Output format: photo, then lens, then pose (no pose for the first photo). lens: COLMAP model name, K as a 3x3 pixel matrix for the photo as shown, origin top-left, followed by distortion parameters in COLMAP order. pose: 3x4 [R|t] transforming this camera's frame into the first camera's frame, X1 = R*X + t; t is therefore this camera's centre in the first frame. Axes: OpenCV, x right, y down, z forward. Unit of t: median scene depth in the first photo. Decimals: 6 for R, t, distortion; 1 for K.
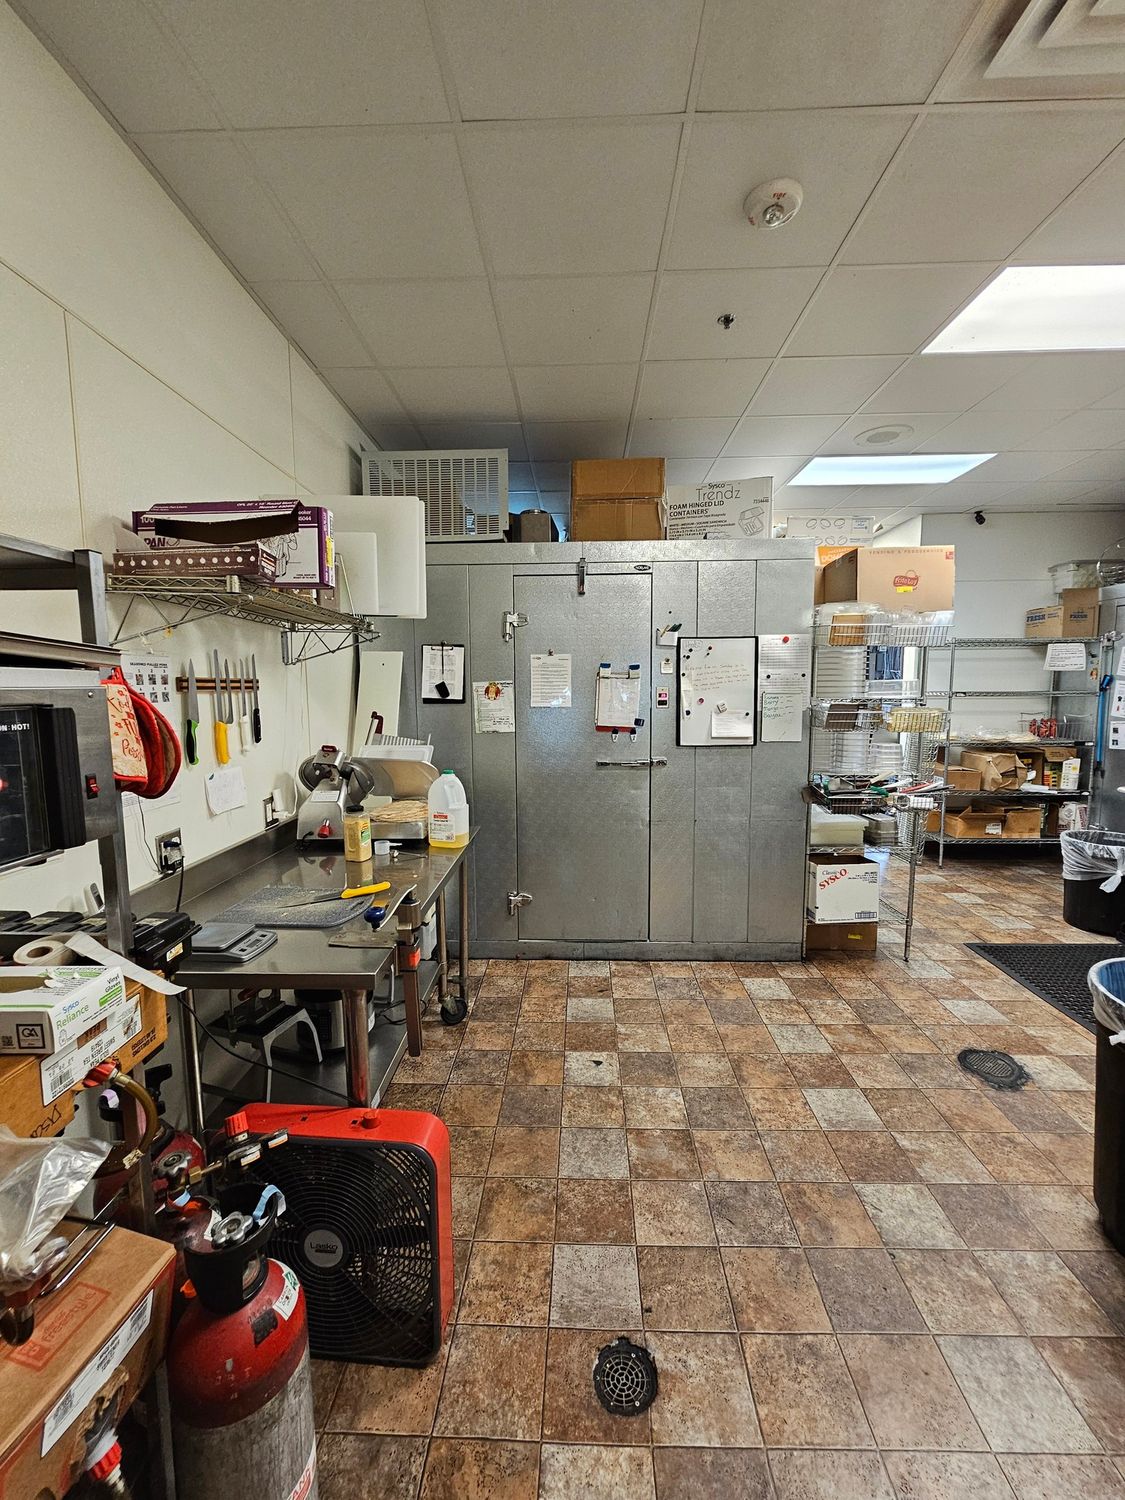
lens RADIAL K [[615.4, 0, 566.7], [0, 615.4, 752.0], [0, 0, 1]] dist [-0.002136, -0.000624]
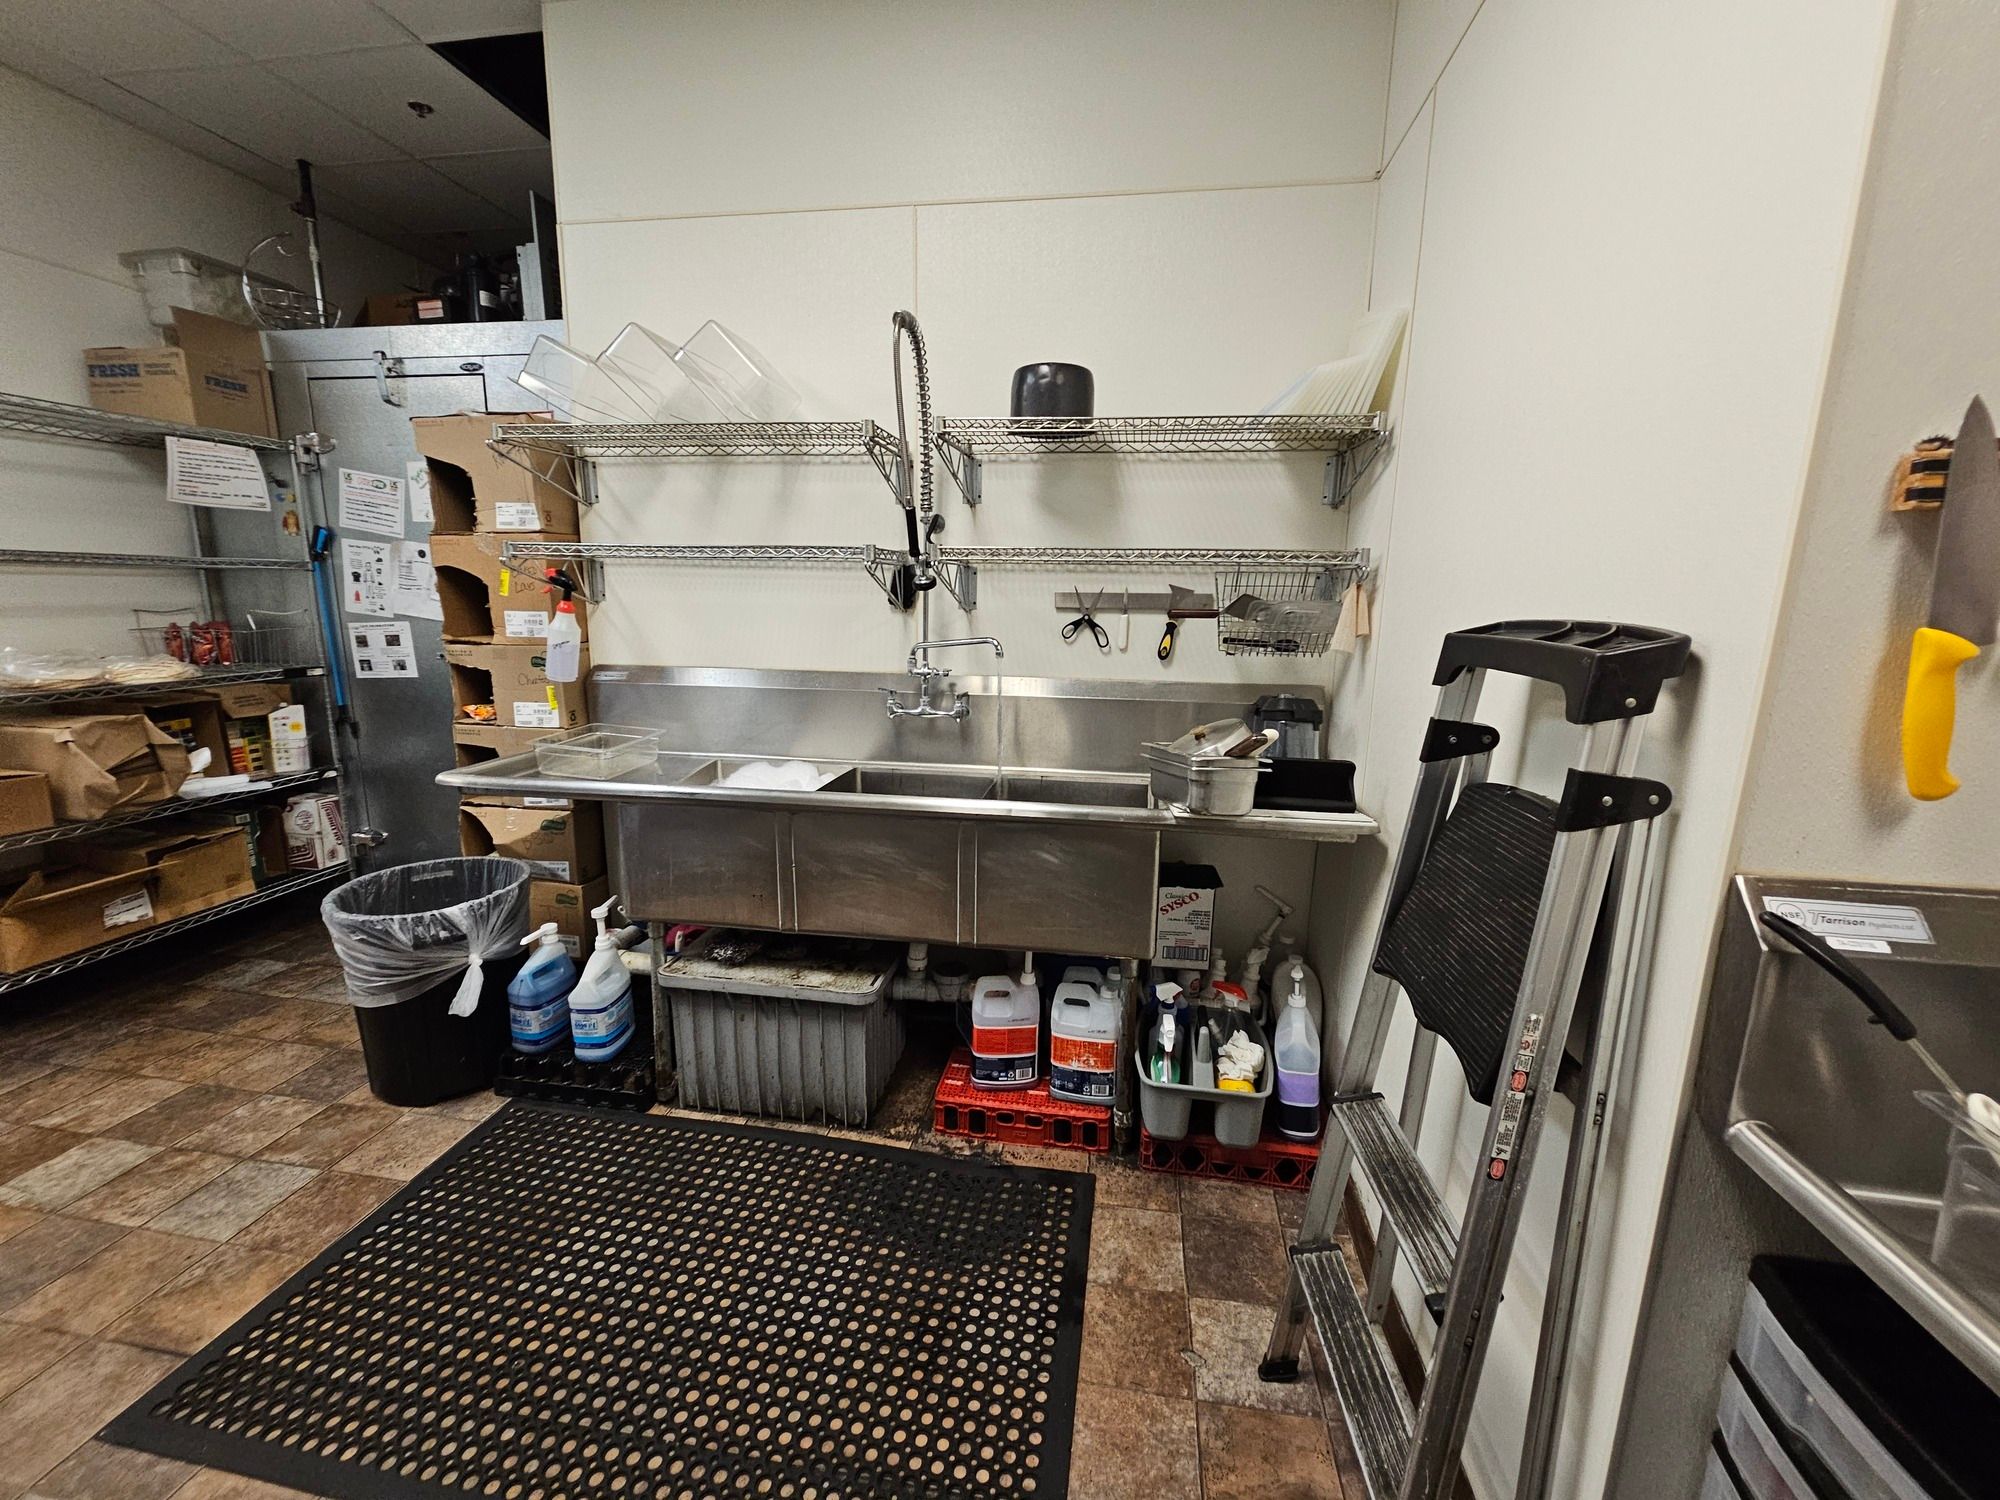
lens RADIAL K [[820.5, 0, 1017.5], [0, 820.5, 753.8], [0, 0, 1]] dist [-0.002136, -0.000624]
pose [[0.124436, -0.180007, 0.975763, 0.279669], [0.083847, 0.981796, 0.170428, -0.013366], [-0.988679, 0.060607, 0.137263, 0.368955]]
